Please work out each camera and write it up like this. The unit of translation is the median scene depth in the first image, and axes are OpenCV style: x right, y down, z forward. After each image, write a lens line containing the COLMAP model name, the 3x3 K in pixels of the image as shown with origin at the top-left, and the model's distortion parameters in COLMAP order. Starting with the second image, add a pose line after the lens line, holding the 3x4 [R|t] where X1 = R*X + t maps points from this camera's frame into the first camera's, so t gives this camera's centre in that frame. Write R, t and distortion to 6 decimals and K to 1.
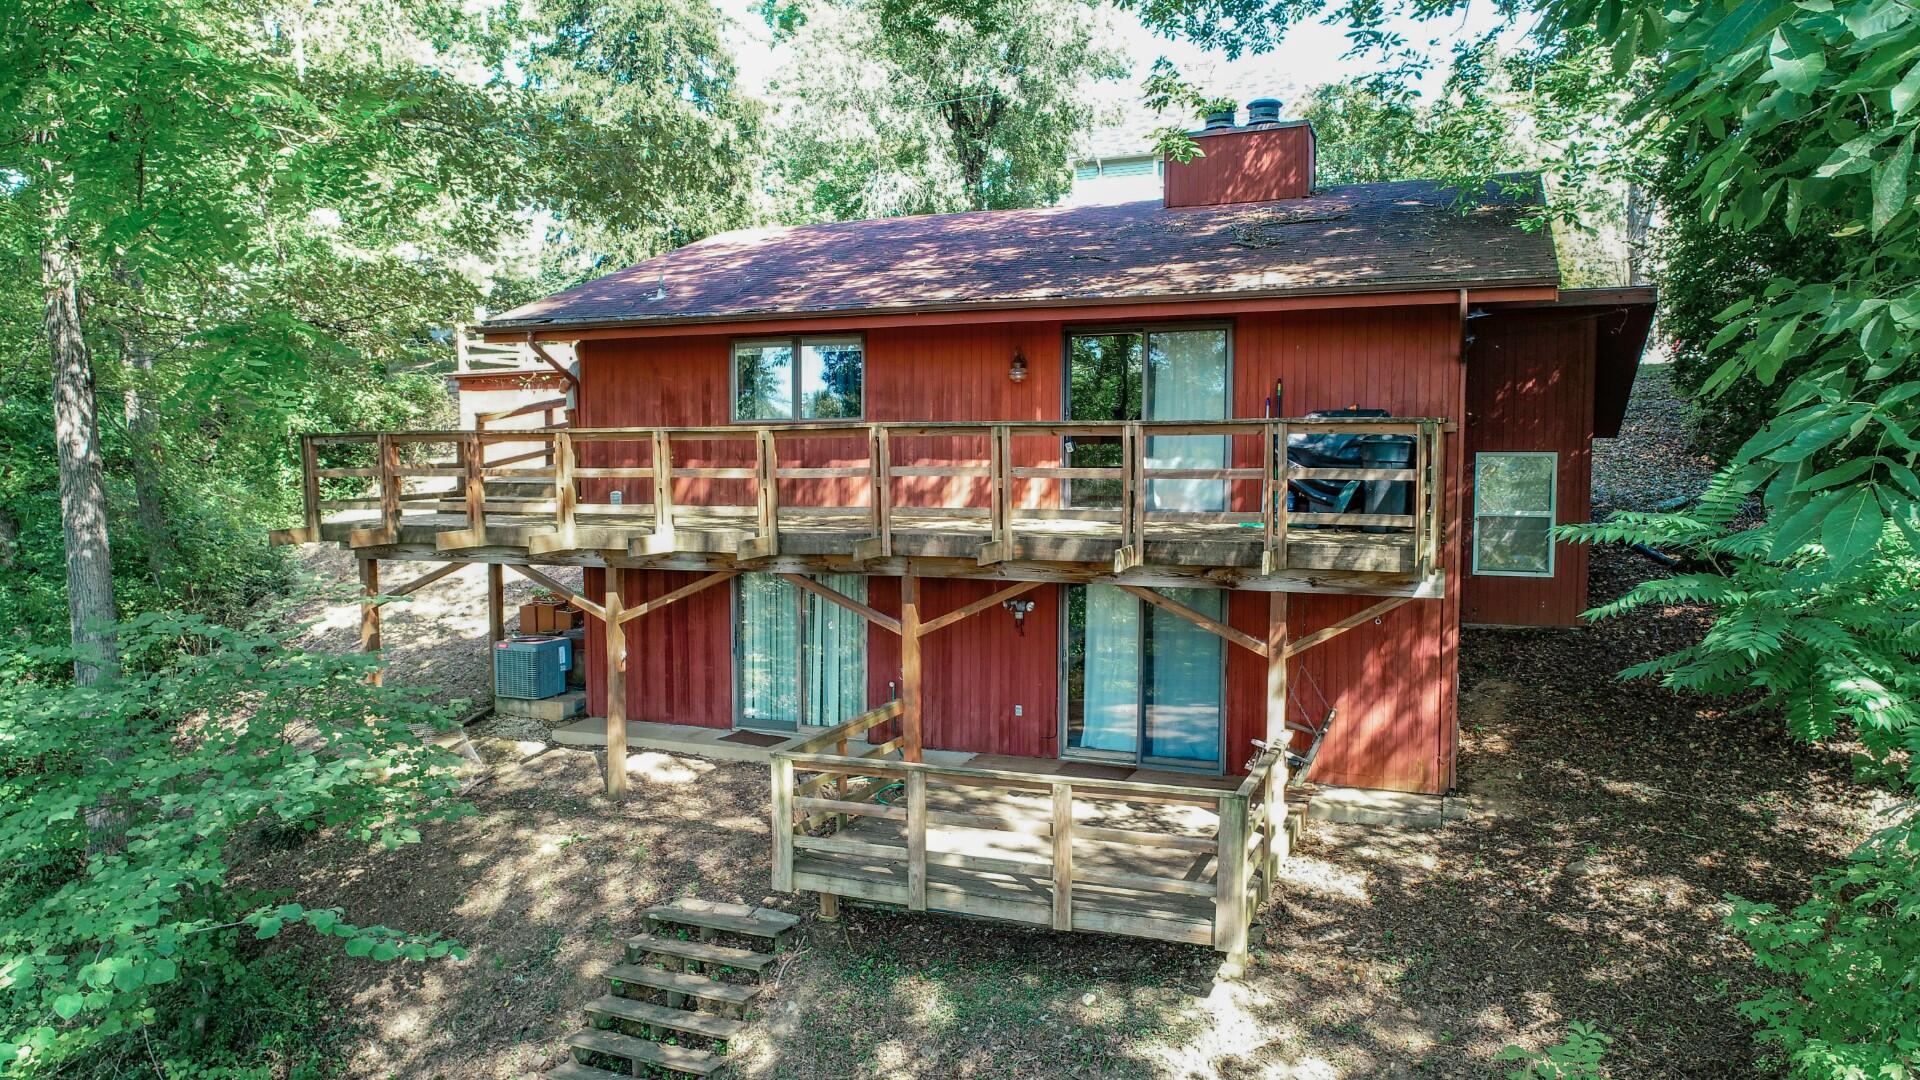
lens RADIAL K [[1287.7, 0, 960.0], [0, 1287.7, 540.0], [0, 0, 1]] dist [-0.000562, 0.000176]
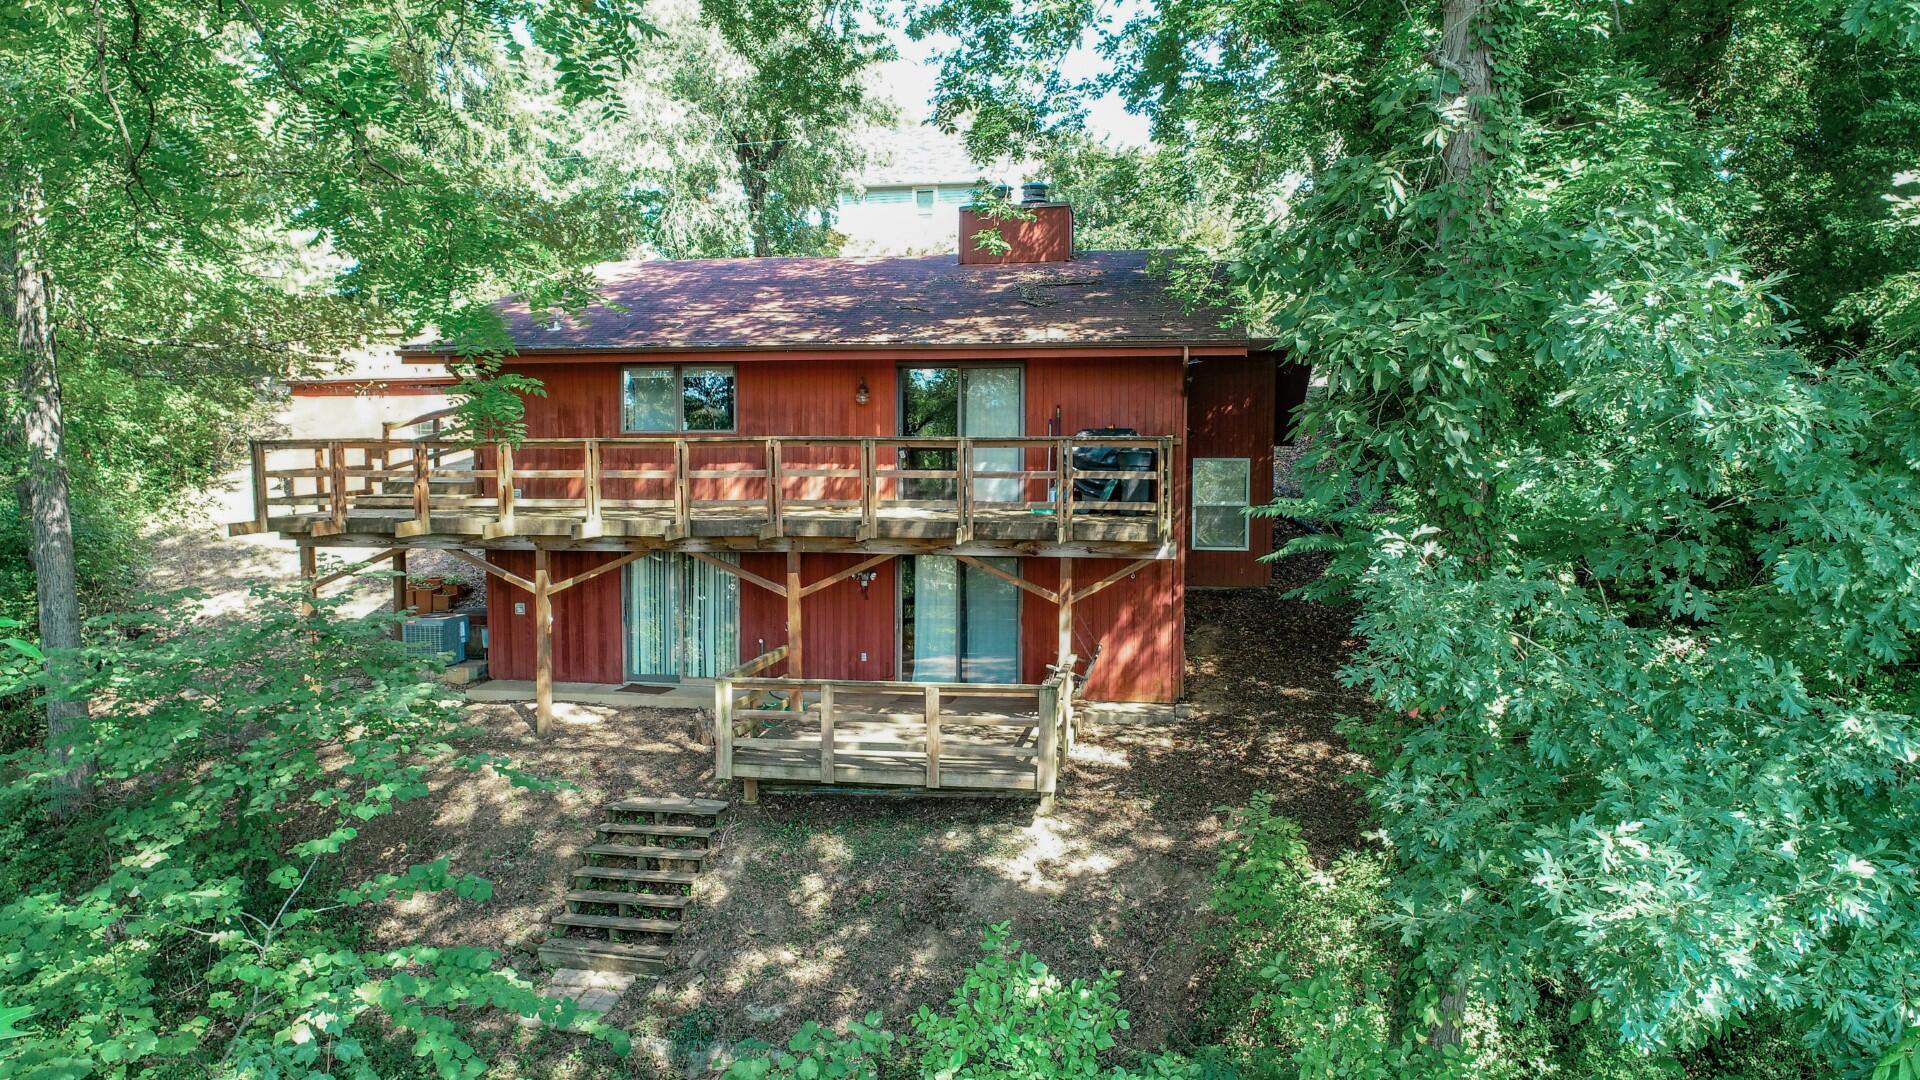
lens RADIAL K [[1287.7, 0, 960.0], [0, 1287.7, 540.0], [0, 0, 1]] dist [-0.000562, 0.000176]
pose [[0.978918, -0.010588, 0.203981, -0.141811], [0.010602, 0.999943, 0.001028, 0.016295], [-0.203980, 0.001157, 0.978974, -0.335394]]
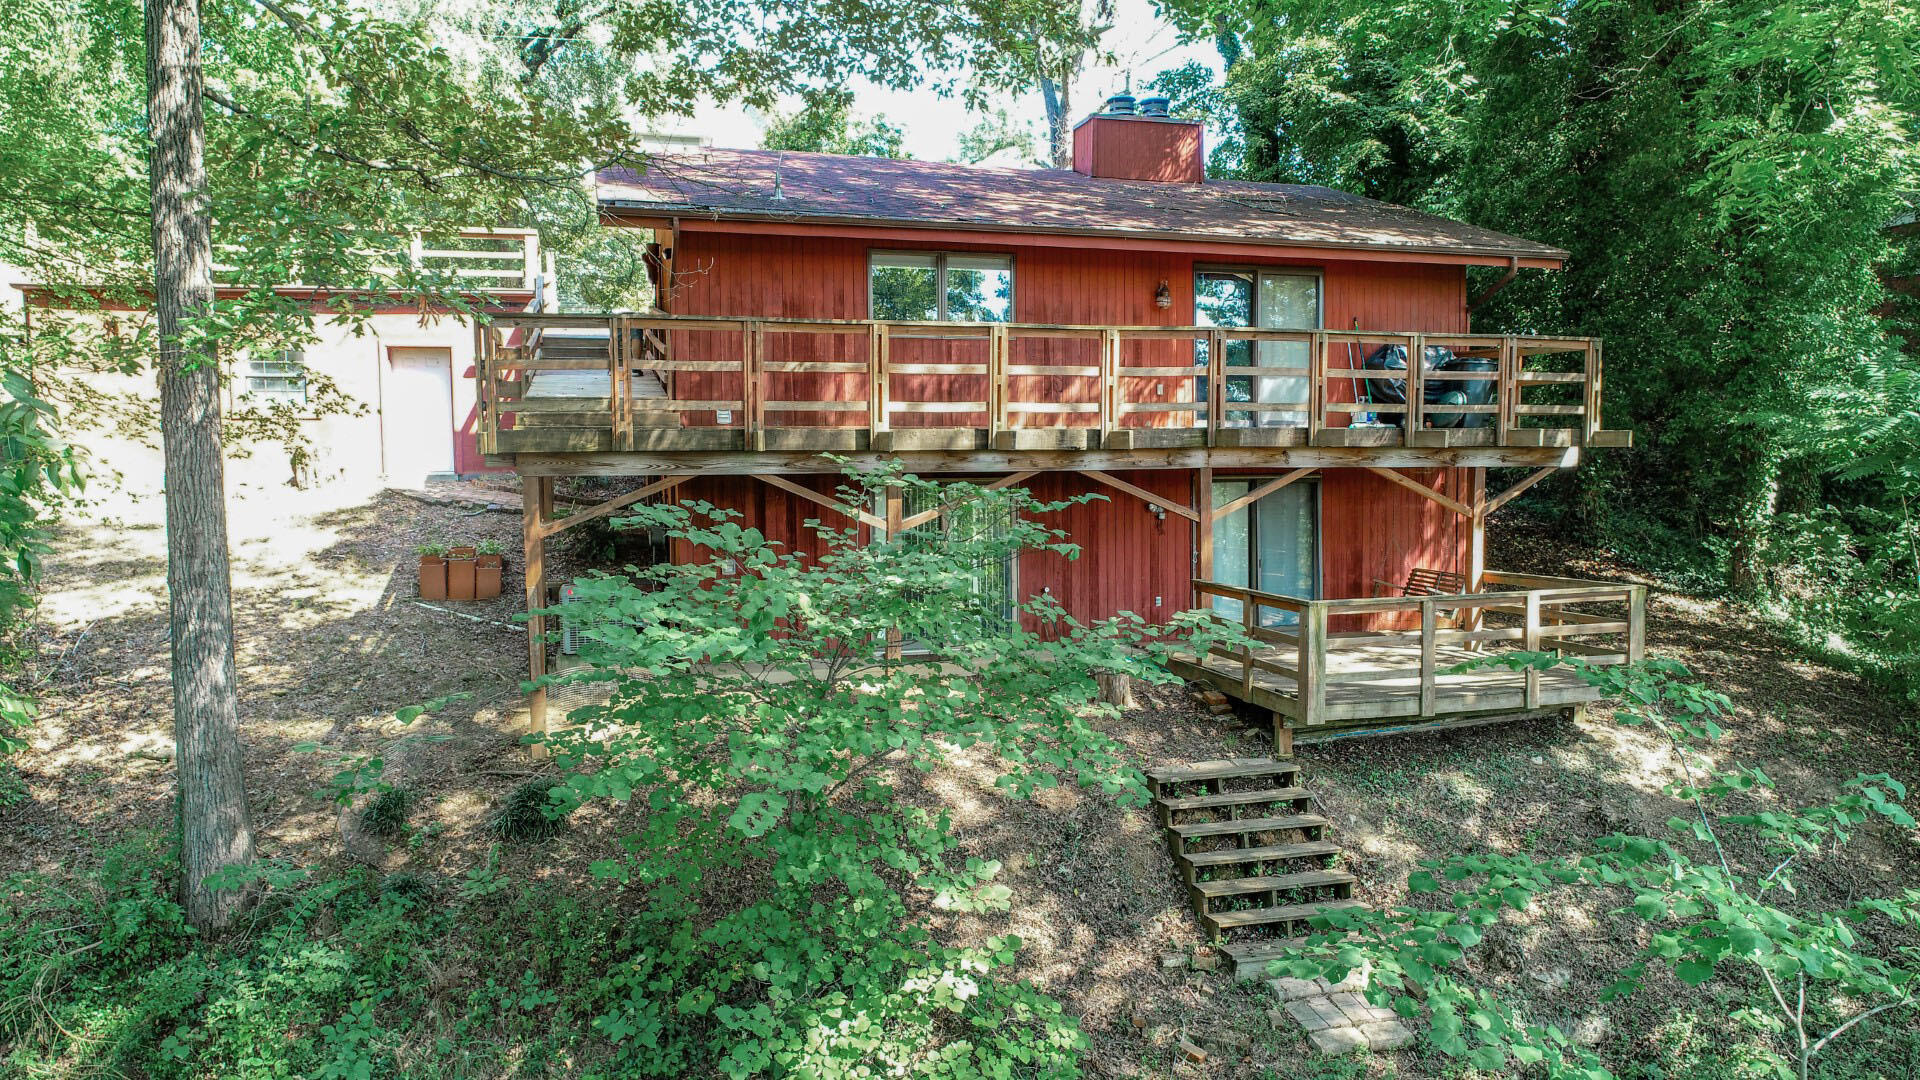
lens RADIAL K [[1287.7, 0, 960.0], [0, 1287.7, 540.0], [0, 0, 1]] dist [-0.000562, 0.000176]
pose [[0.787731, -0.037203, 0.614895, -0.901434], [0.045778, 0.998950, 0.001794, 0.079364], [-0.614316, 0.026736, 0.788607, 0.247992]]
